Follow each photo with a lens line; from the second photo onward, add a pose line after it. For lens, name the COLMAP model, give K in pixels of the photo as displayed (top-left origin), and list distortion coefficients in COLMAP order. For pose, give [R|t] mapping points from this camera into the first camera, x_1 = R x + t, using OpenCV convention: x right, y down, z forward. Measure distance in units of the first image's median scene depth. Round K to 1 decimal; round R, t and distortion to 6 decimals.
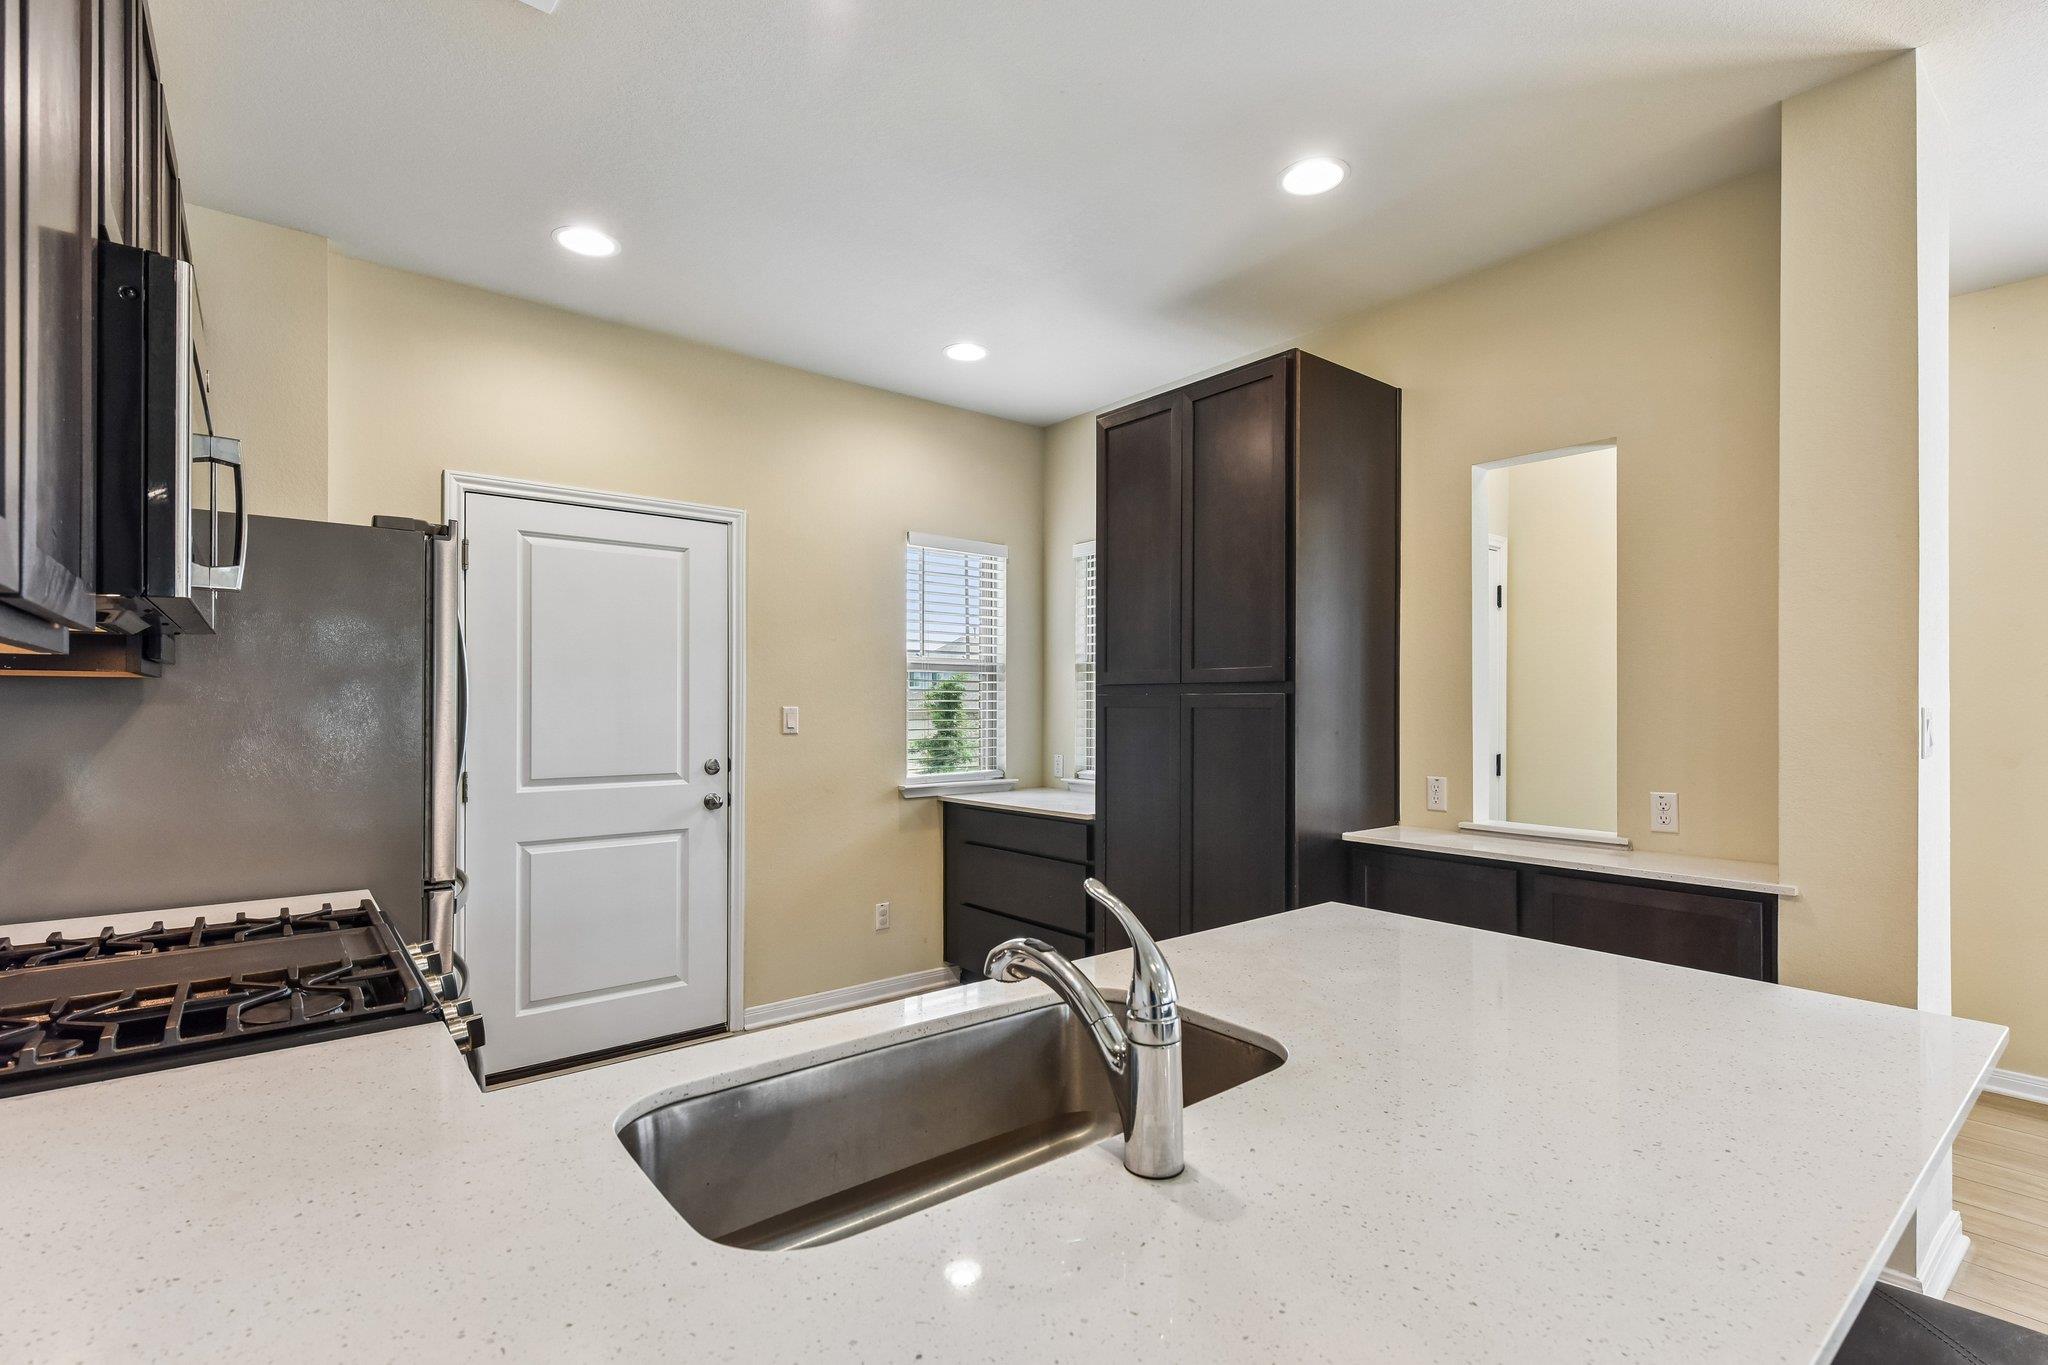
lens RADIAL K [[938.7, 0, 1027.9], [0, 938.7, 705.0], [0, 0, 1]] dist [0.001800, 0.000064]
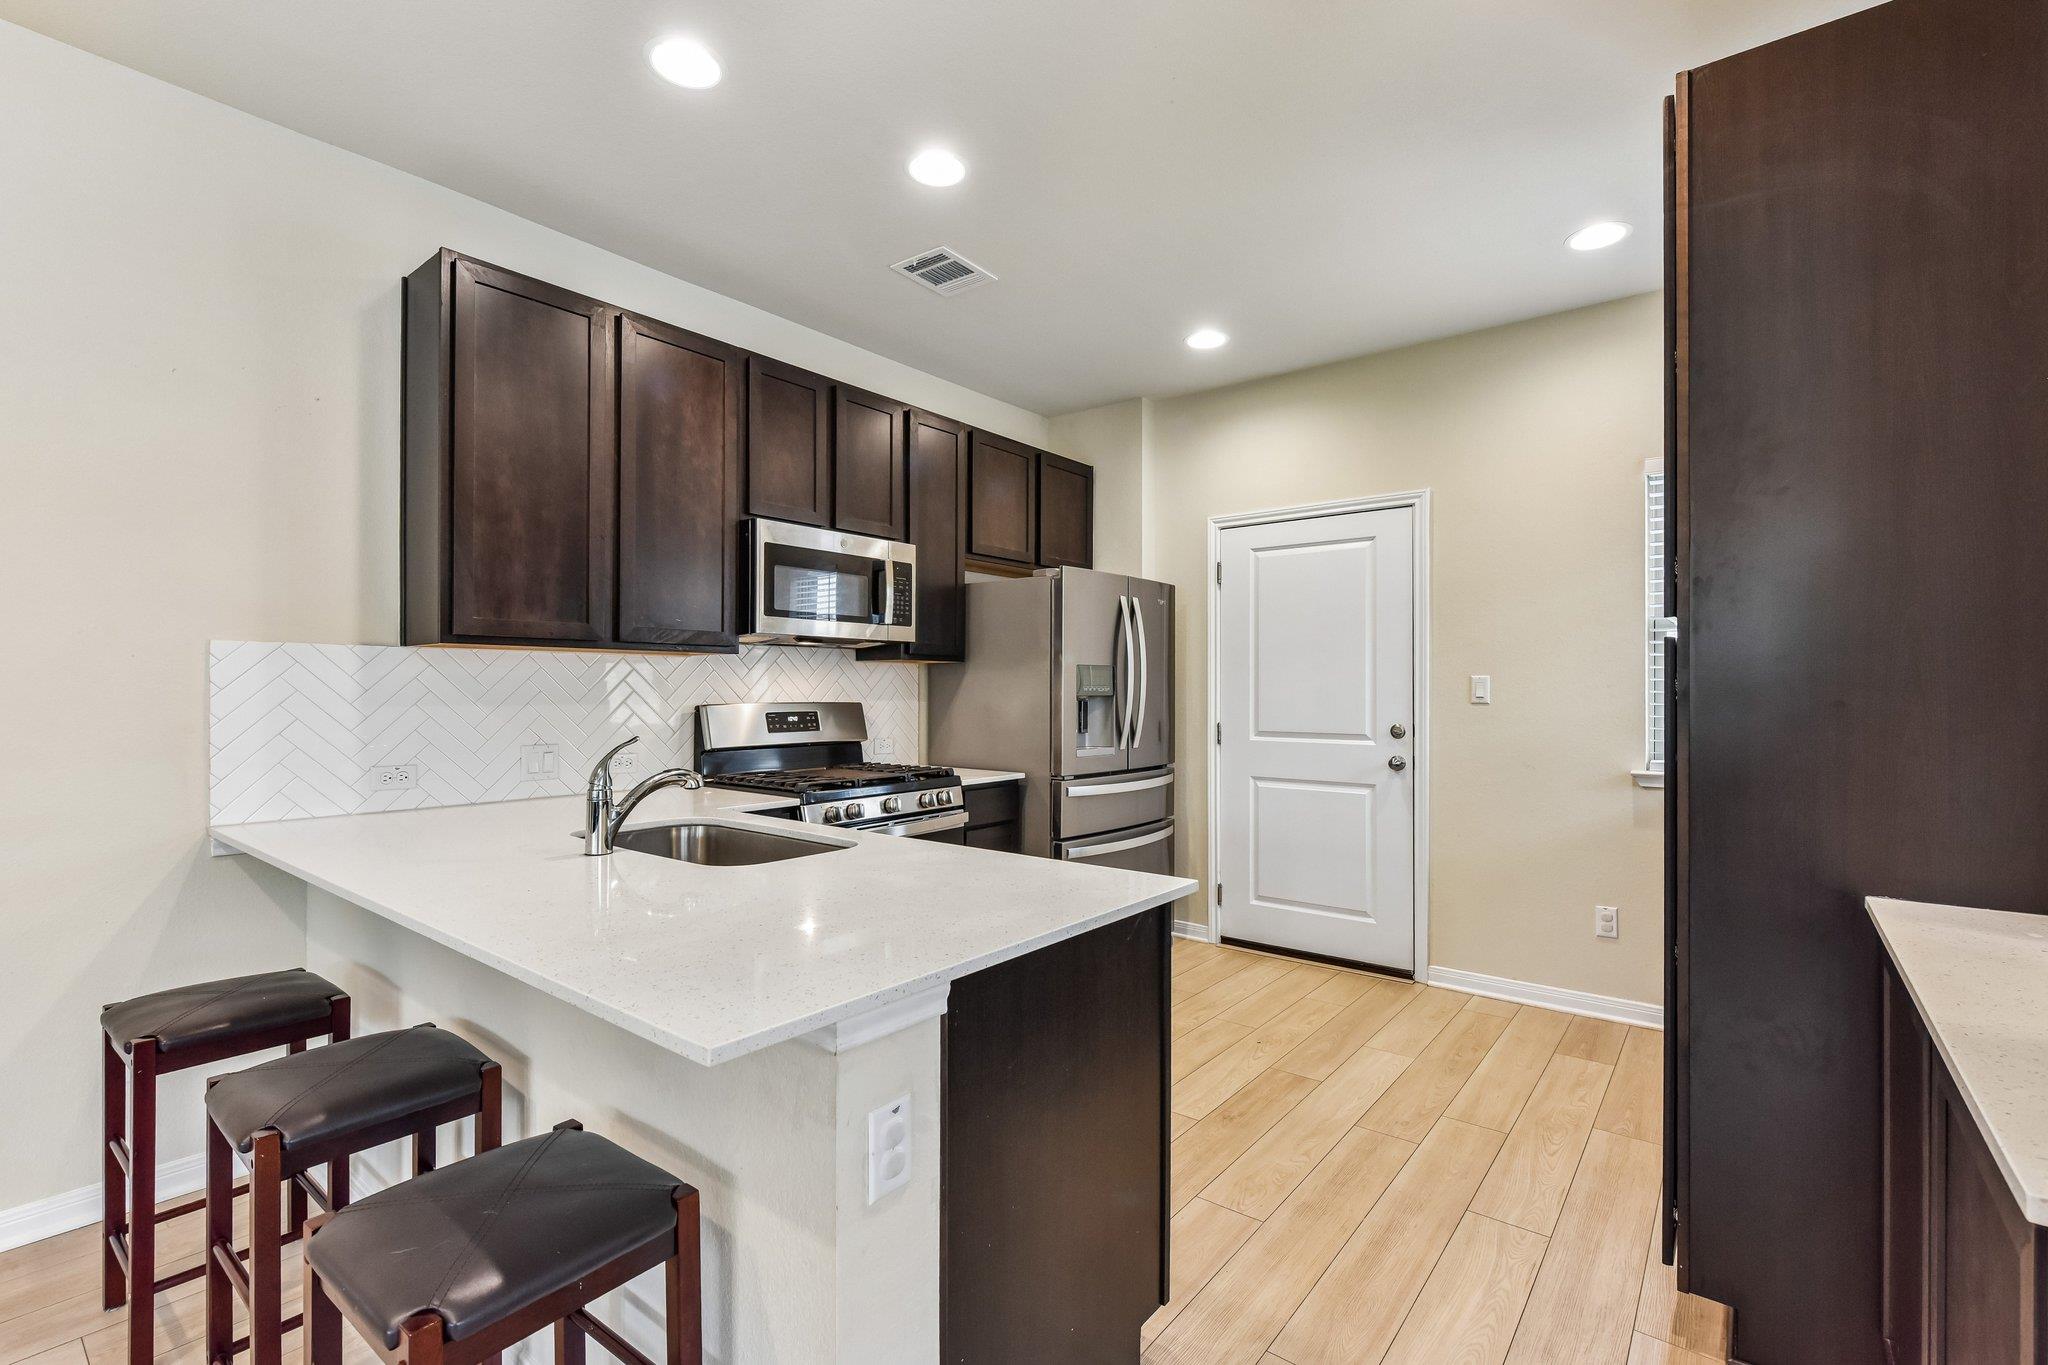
lens RADIAL K [[905.8, 0, 1030.2], [0, 905.8, 686.7], [0, 0, 1]] dist [0.000177, -0.000109]
pose [[0.212719, -0.003695, -0.977106, 0.613185], [-0.001310, 0.999991, -0.004067, 0.019057], [0.977113, 0.002145, 0.212712, 0.363829]]
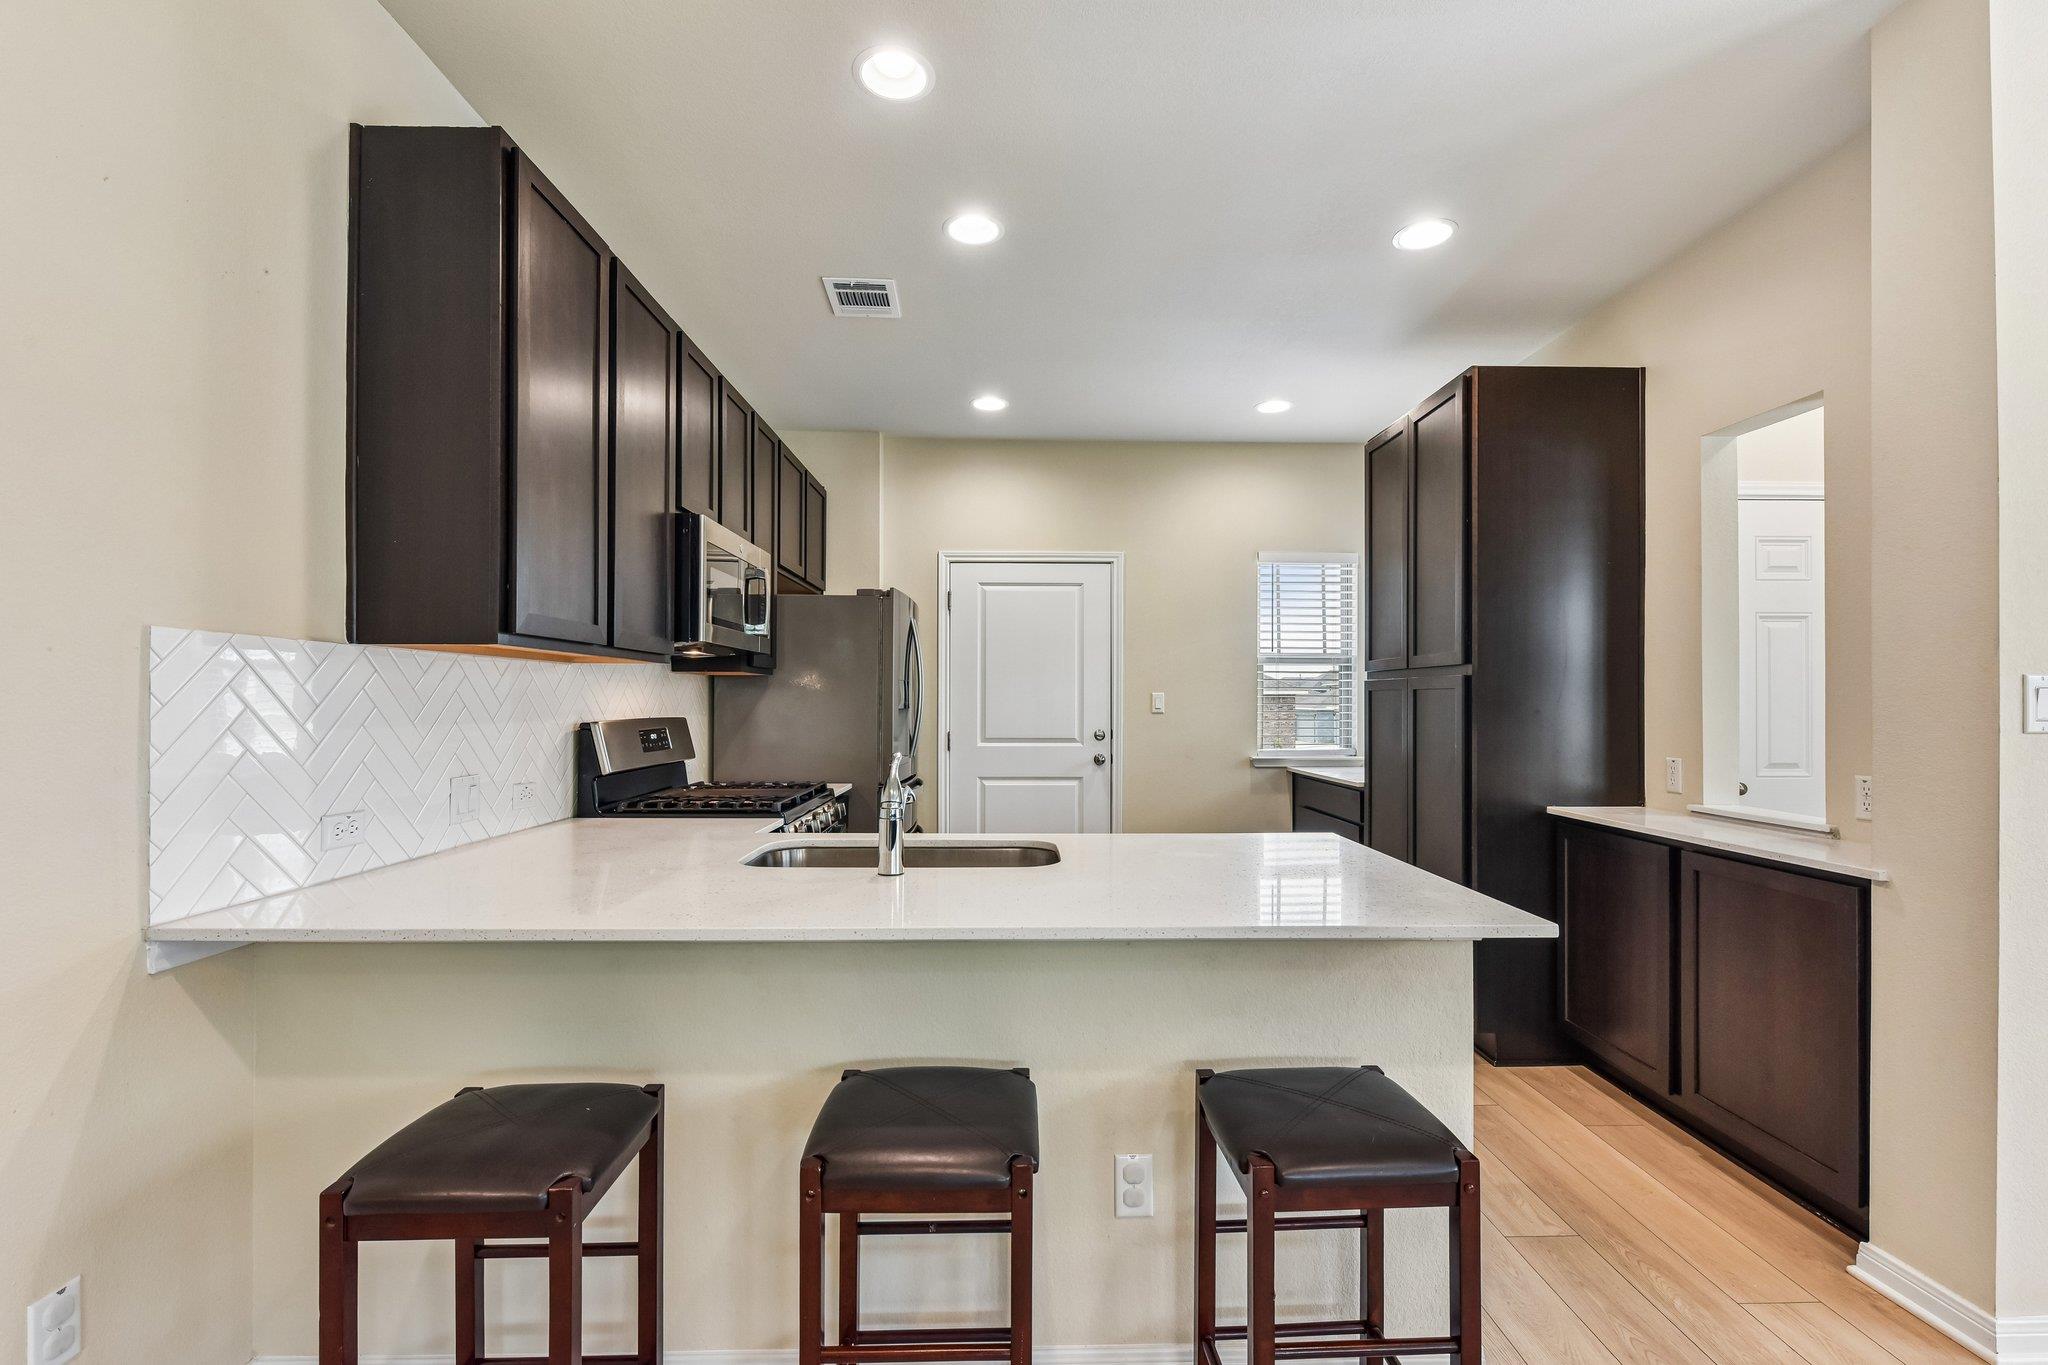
lens RADIAL K [[881.6, 0, 1034.0], [0, 881.6, 700.1], [0, 0, 1]] dist [-0.003013, -0.000207]
pose [[0.788526, -0.000611, -0.615001, 0.413916], [-0.001429, 0.999995, -0.002825, 0.017130], [0.614999, 0.003106, 0.788522, -0.116871]]
